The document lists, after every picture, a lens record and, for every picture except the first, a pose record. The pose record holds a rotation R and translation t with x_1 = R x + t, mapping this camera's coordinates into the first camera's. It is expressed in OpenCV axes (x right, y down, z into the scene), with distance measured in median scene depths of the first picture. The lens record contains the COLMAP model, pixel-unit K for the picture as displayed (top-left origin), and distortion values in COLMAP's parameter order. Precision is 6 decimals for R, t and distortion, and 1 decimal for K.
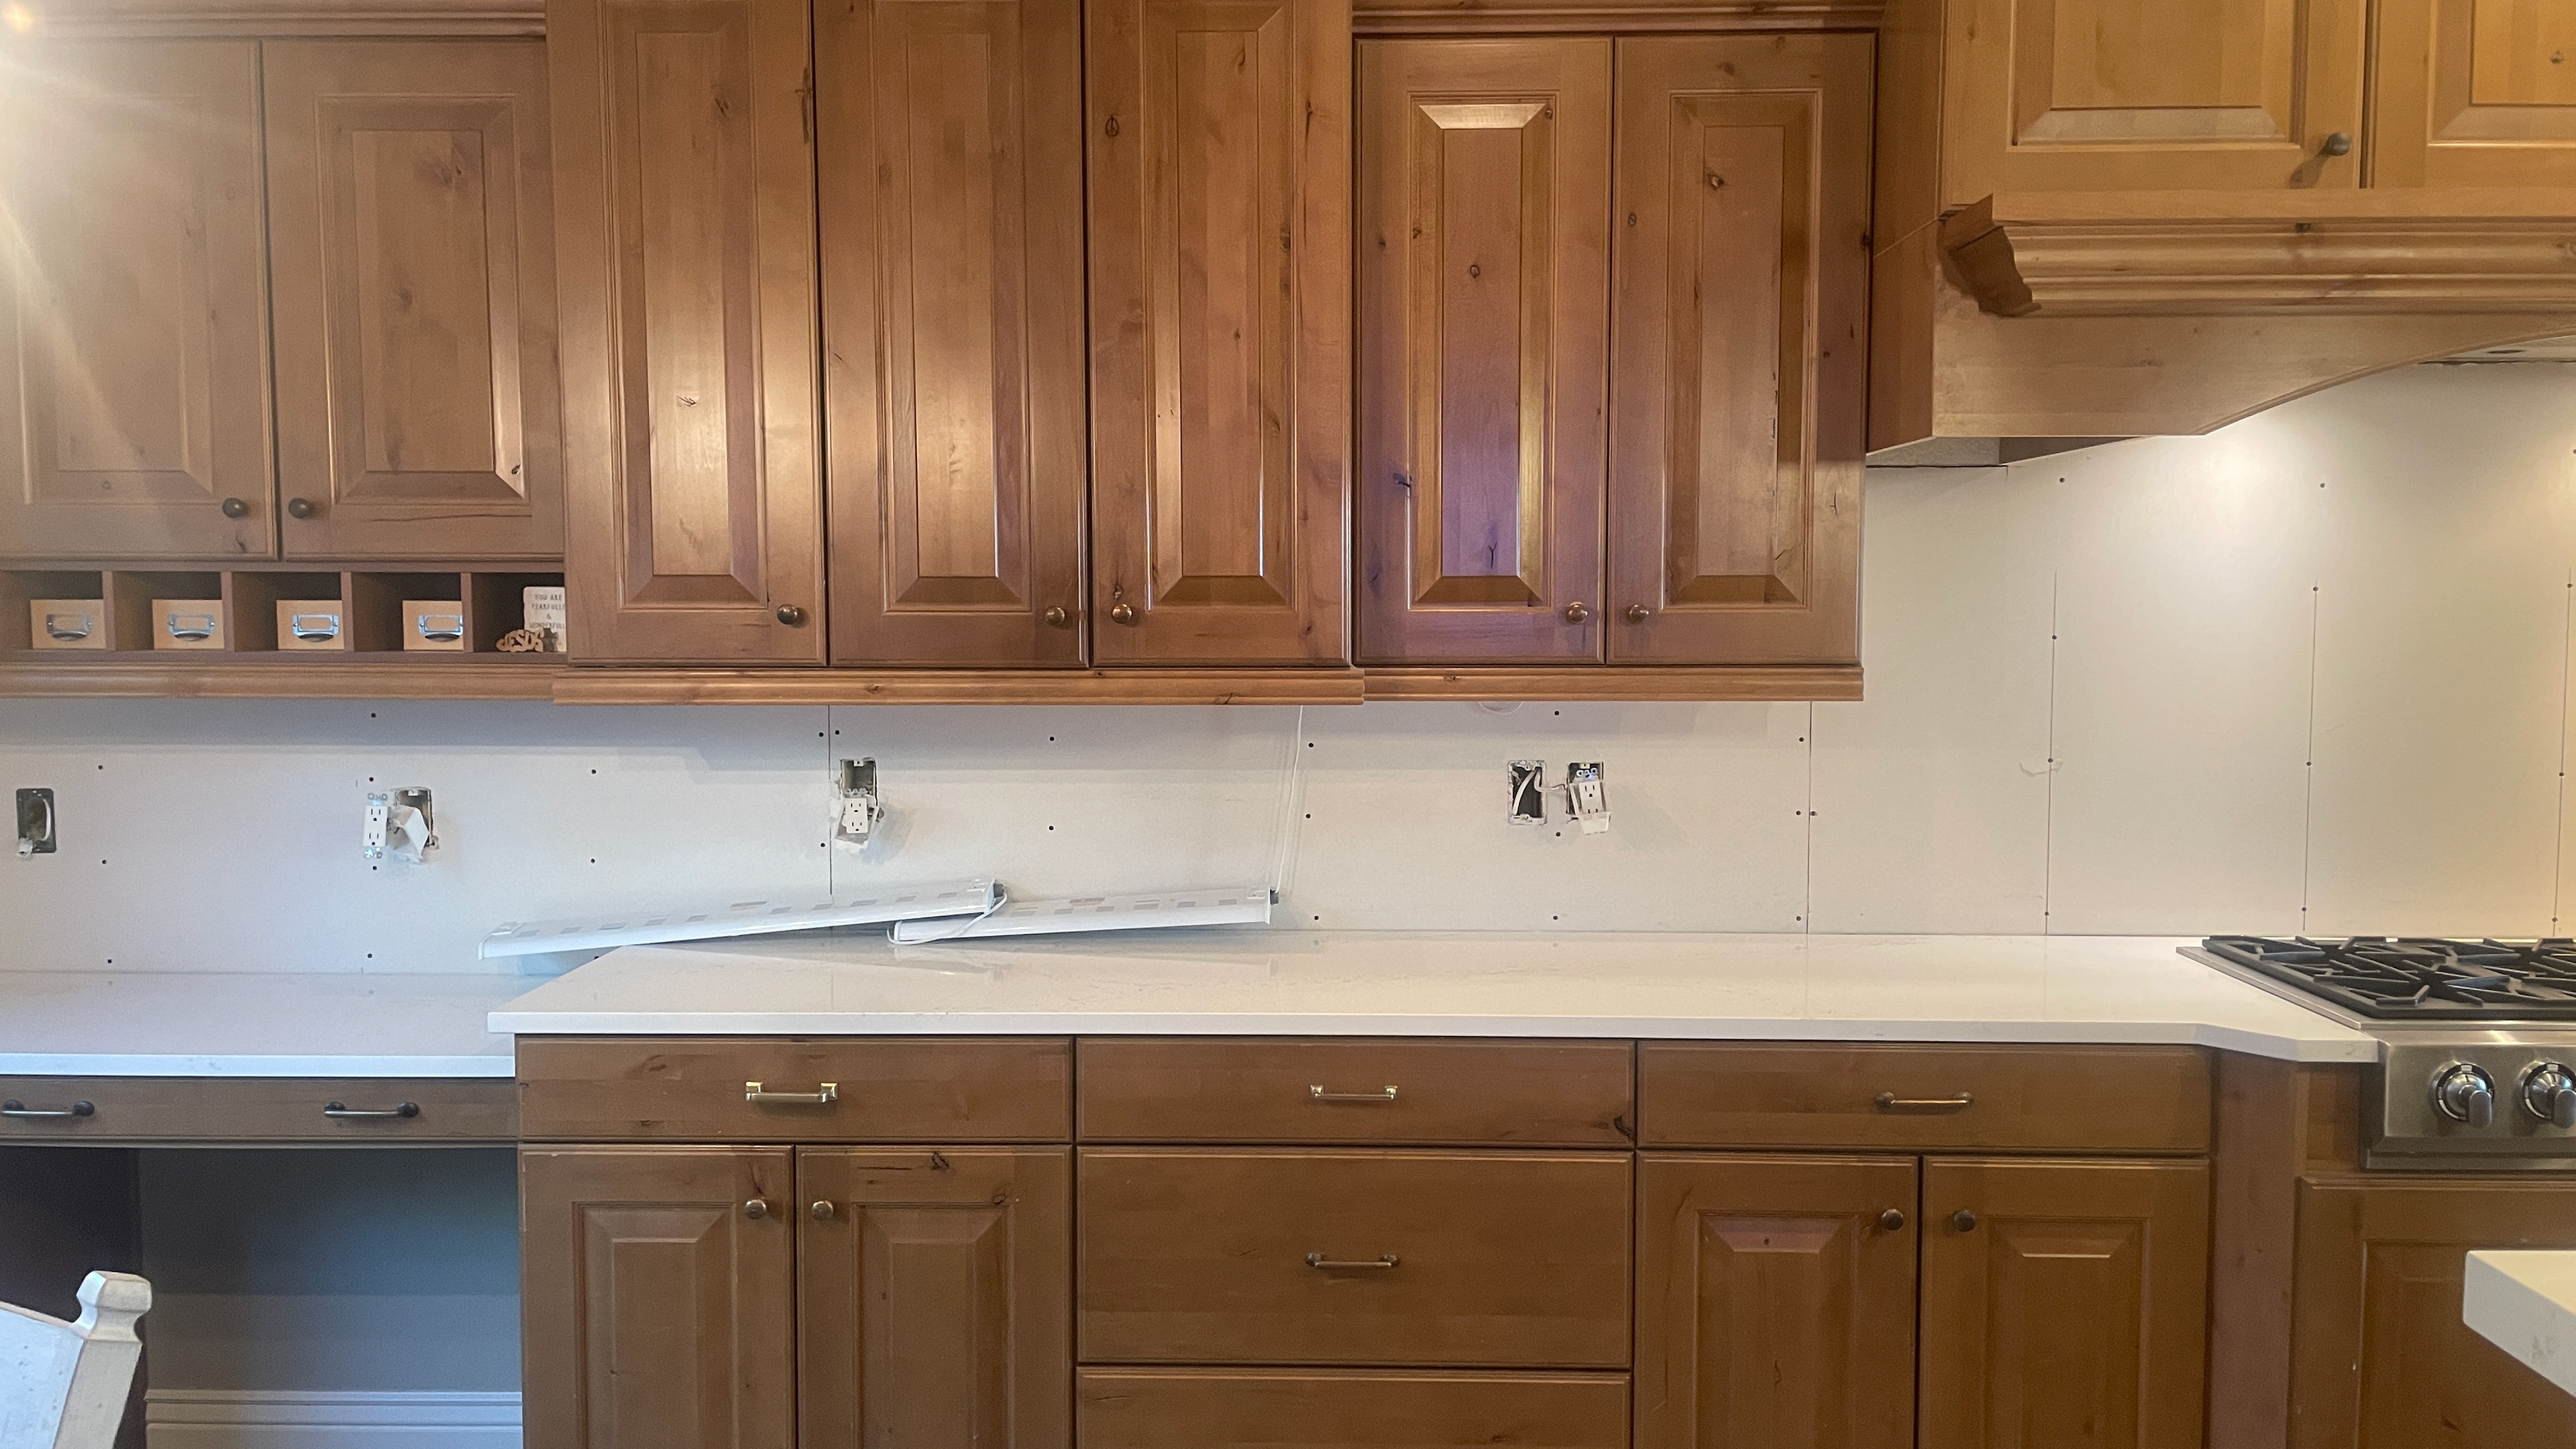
lens RADIAL K [[1963.7, 0, 1288.0], [0, 1963.7, 724.5], [0, 0, 1]] dist [0.096449, -0.135640]
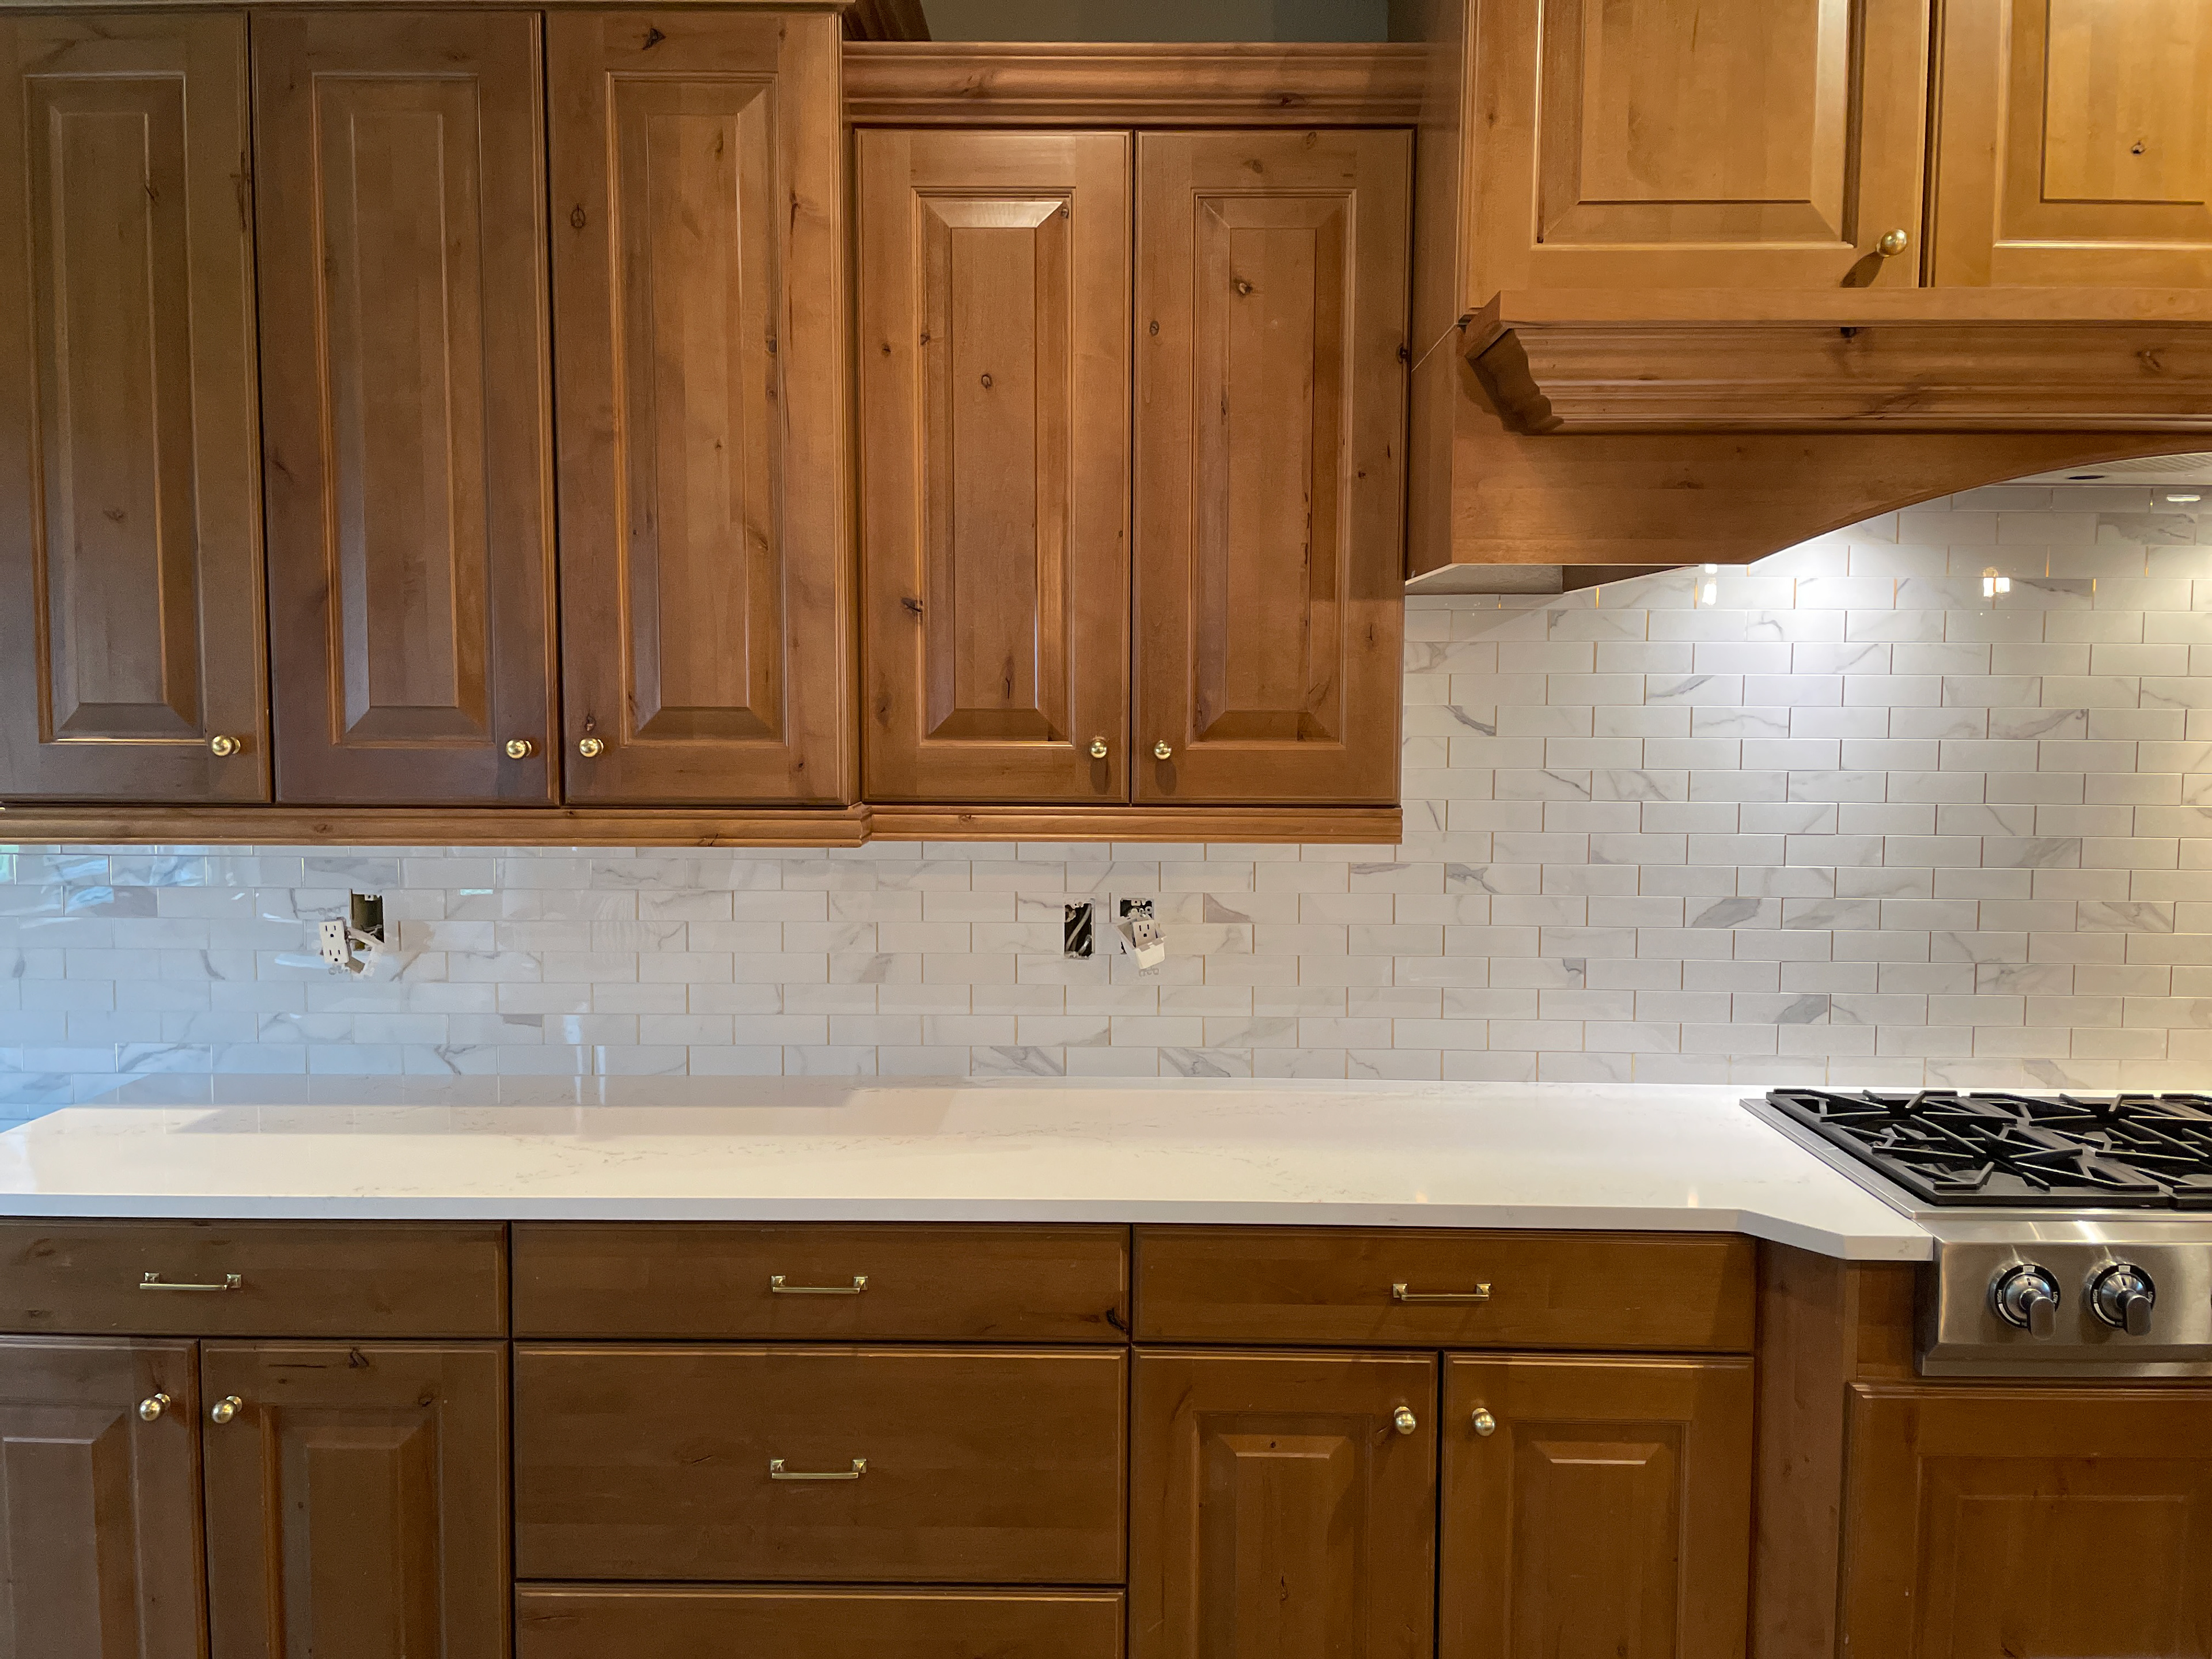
lens RADIAL K [[1671.9, 0, 1107.8], [0, 1671.9, 803.9], [0, 0, 1]] dist [0.085756, -0.118143]
pose [[0.999922, 0.005280, 0.011333, 0.150984], [-0.005286, 0.999986, 0.000499, -0.033005], [-0.011330, -0.000559, 0.999936, 0.219196]]
